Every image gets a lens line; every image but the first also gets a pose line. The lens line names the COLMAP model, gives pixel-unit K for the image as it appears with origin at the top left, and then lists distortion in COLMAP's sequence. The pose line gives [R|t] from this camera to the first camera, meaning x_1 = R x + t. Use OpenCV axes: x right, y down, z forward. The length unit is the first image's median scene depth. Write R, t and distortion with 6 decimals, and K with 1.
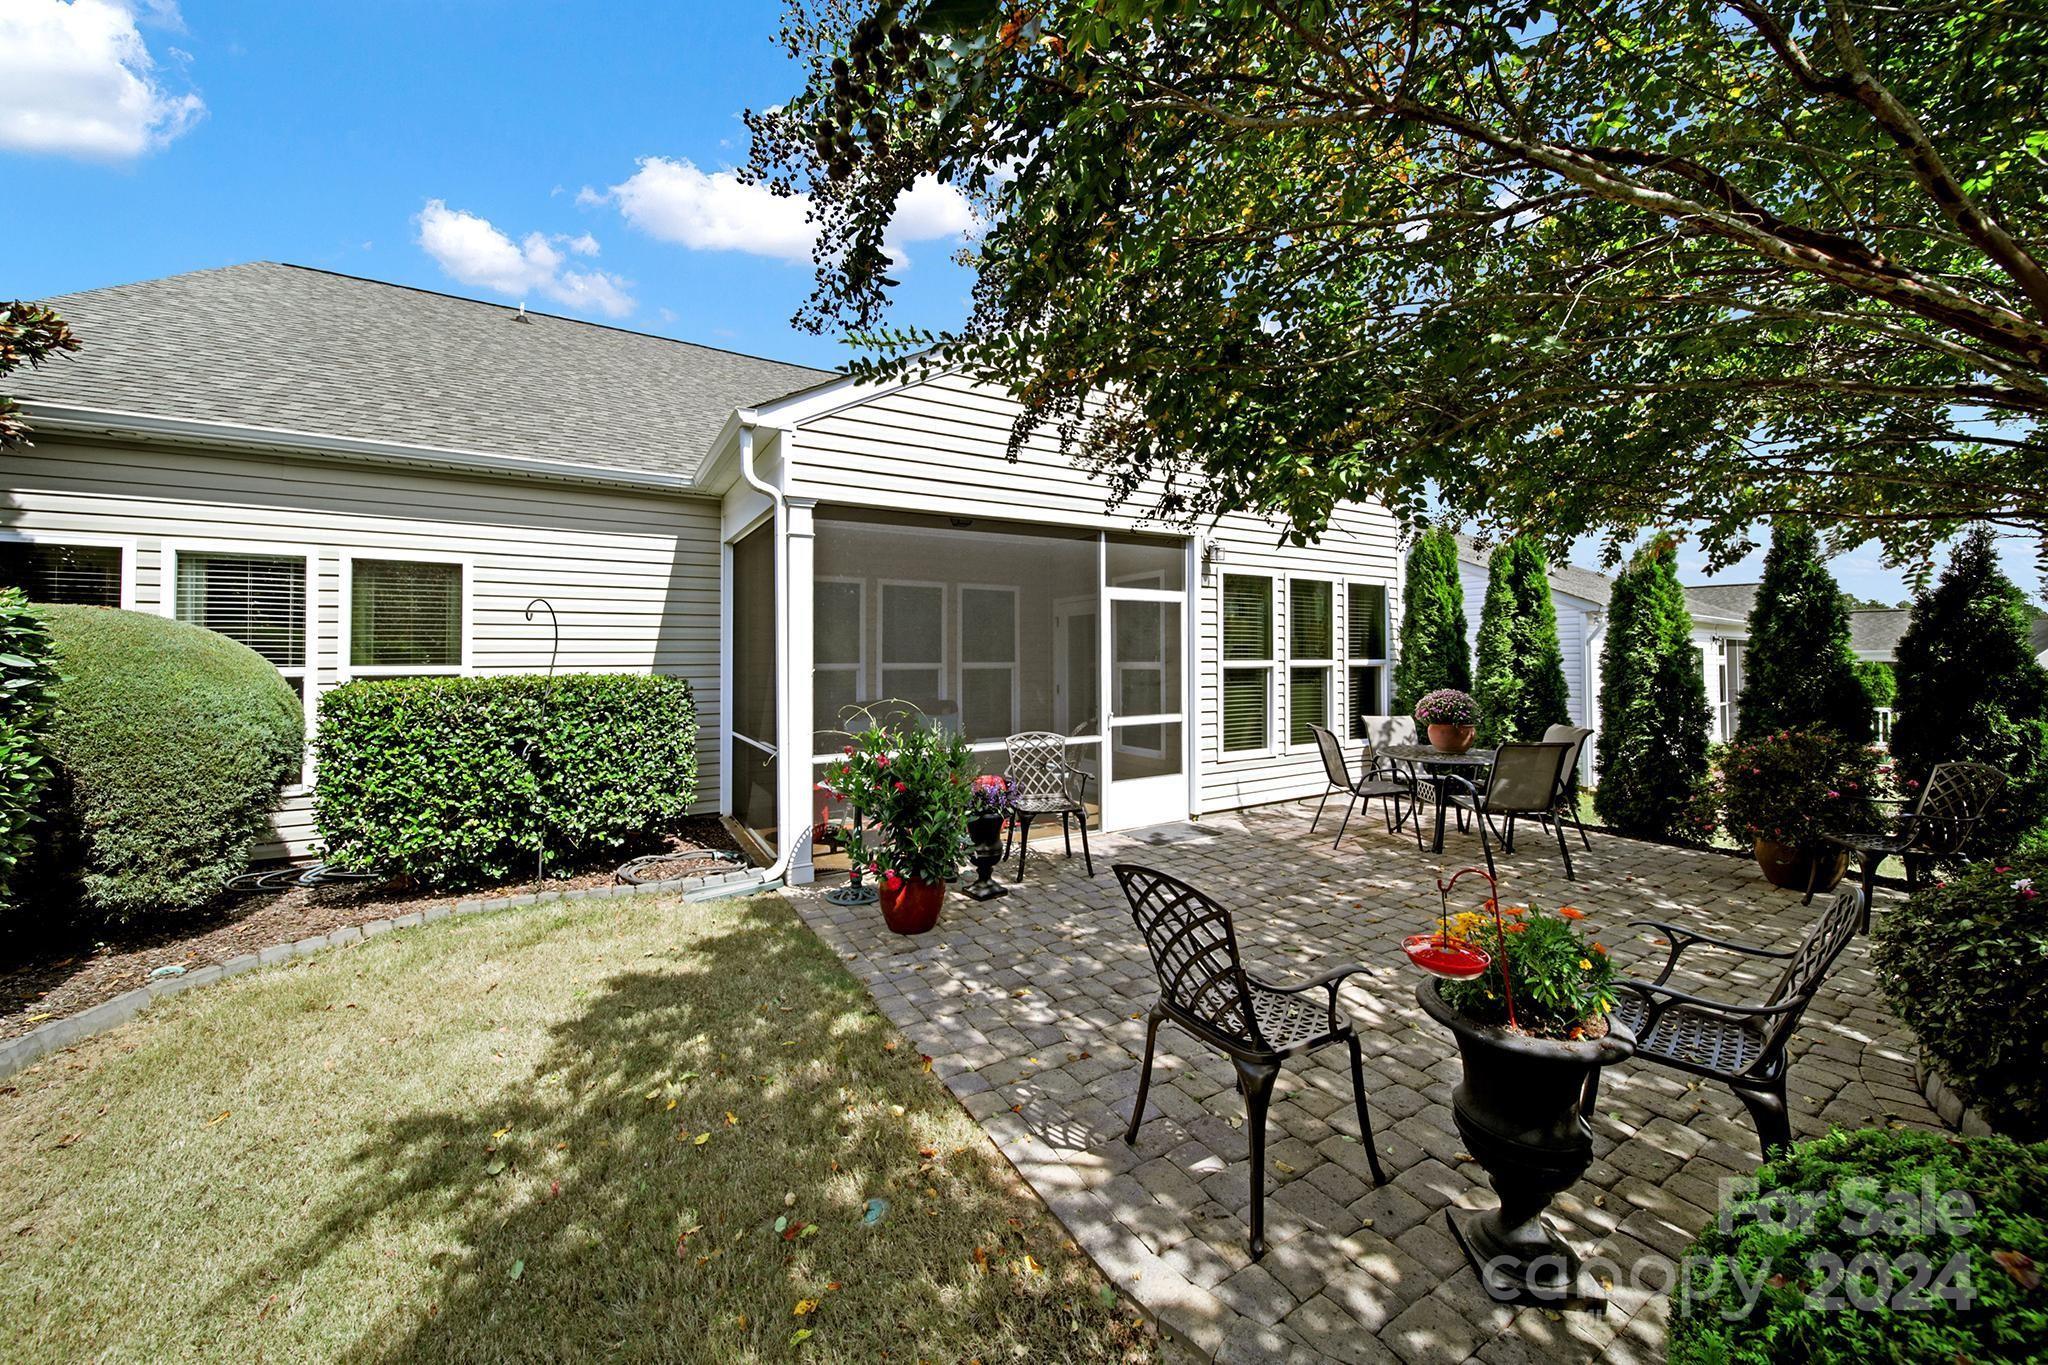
lens RADIAL K [[740.7, 0, 1023.4], [0, 740.7, 657.7], [0, 0, 1]] dist [-0.002752, -0.000647]
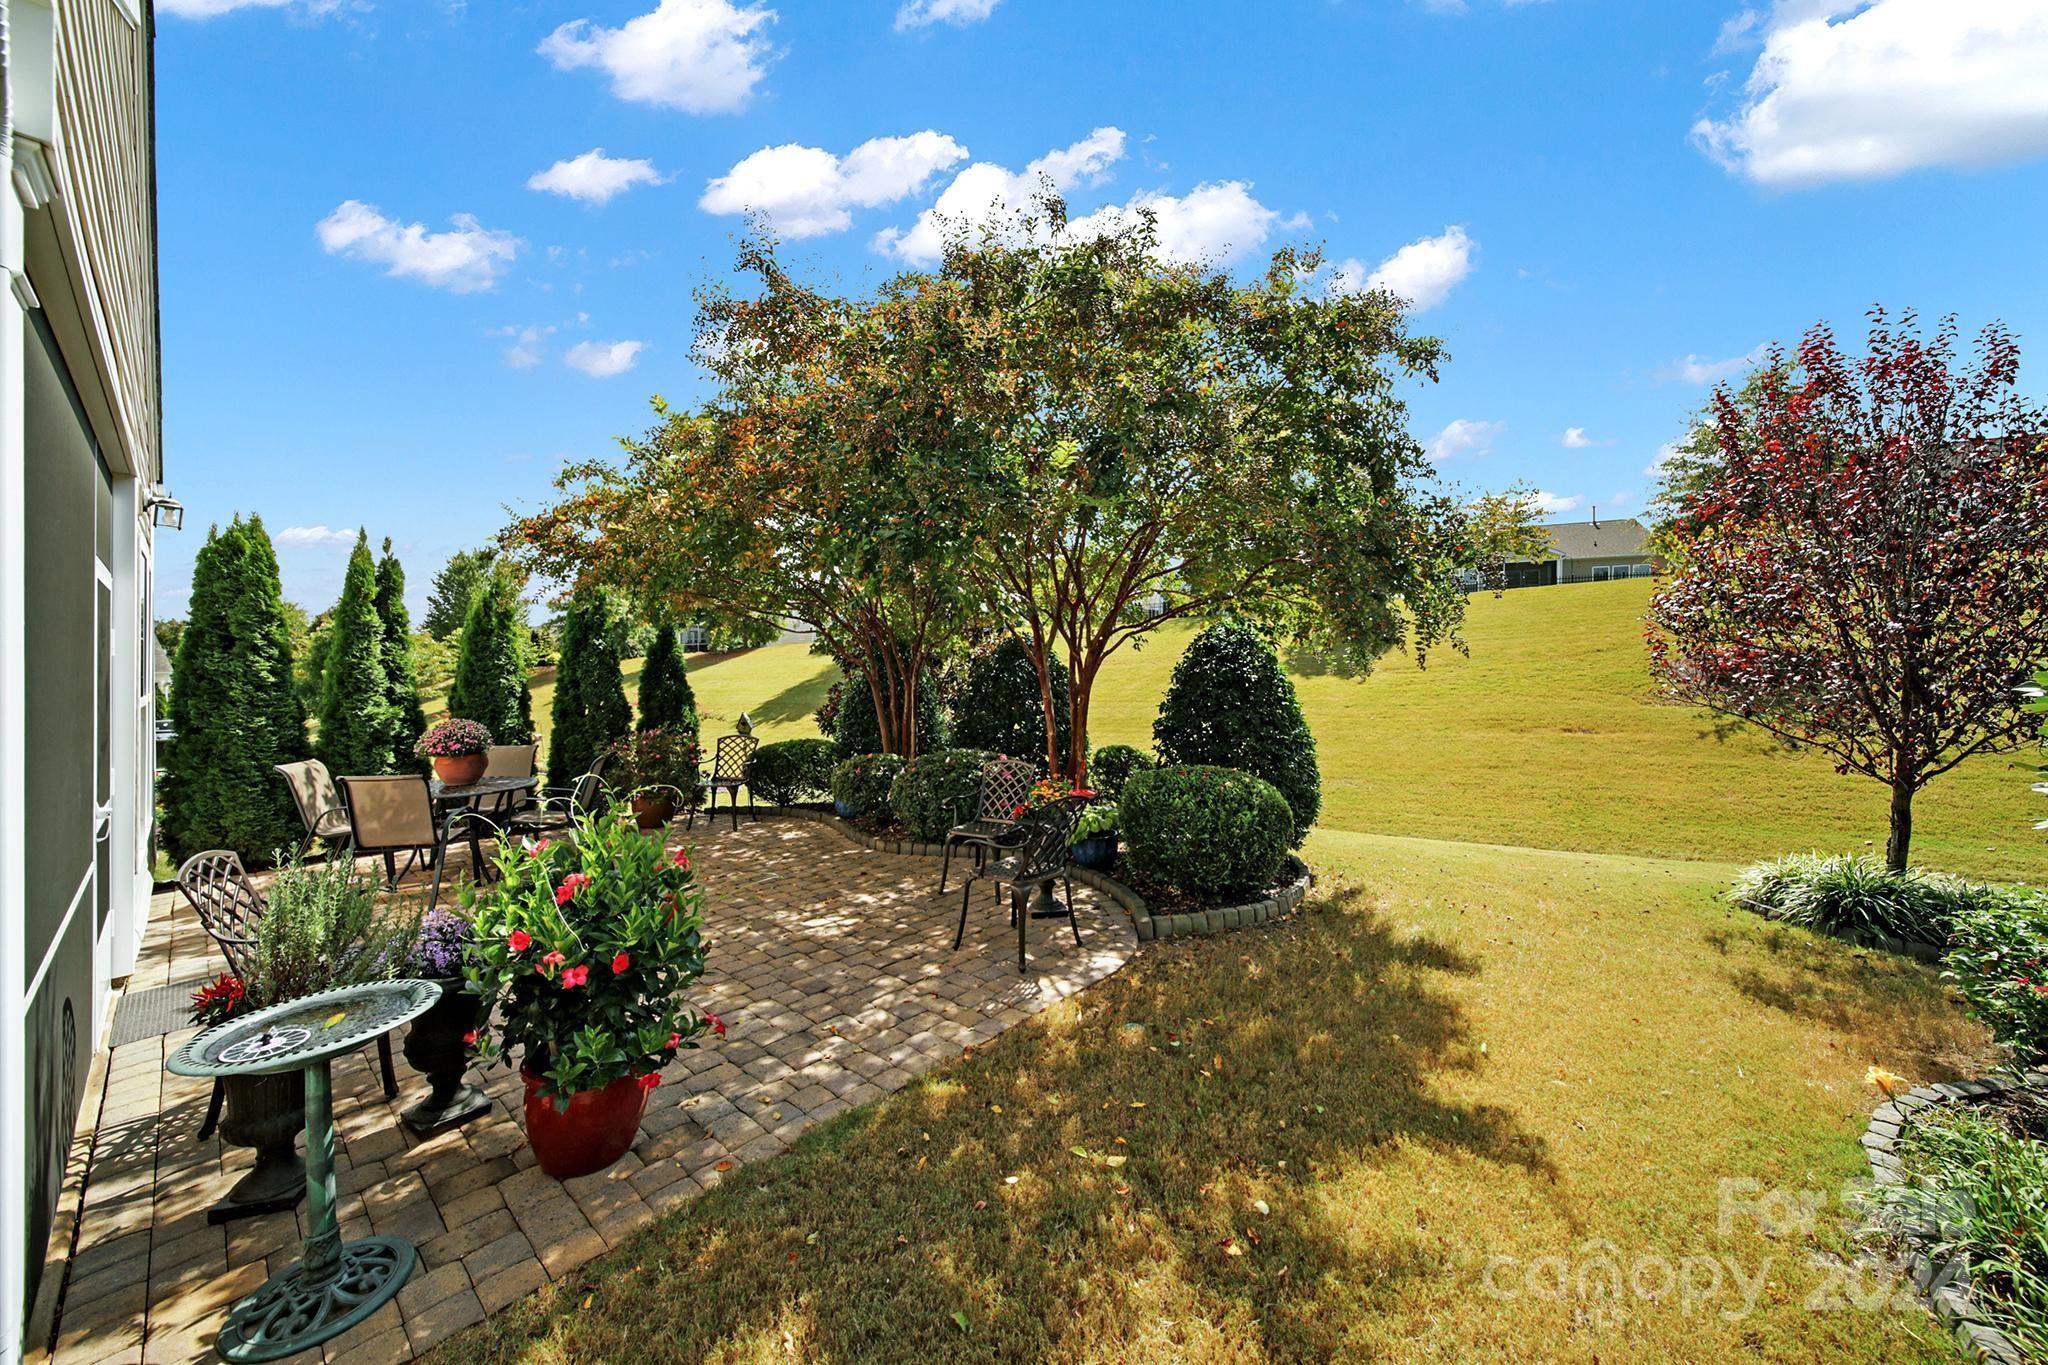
lens RADIAL K [[740.7, 0, 1023.4], [0, 740.7, 657.7], [0, 0, 1]] dist [-0.002752, -0.000647]
pose [[-0.313021, 0.020093, 0.949534, -0.929441], [0.005177, 0.999797, -0.019450, -0.024028], [-0.949732, -0.001172, -0.313062, 0.955109]]
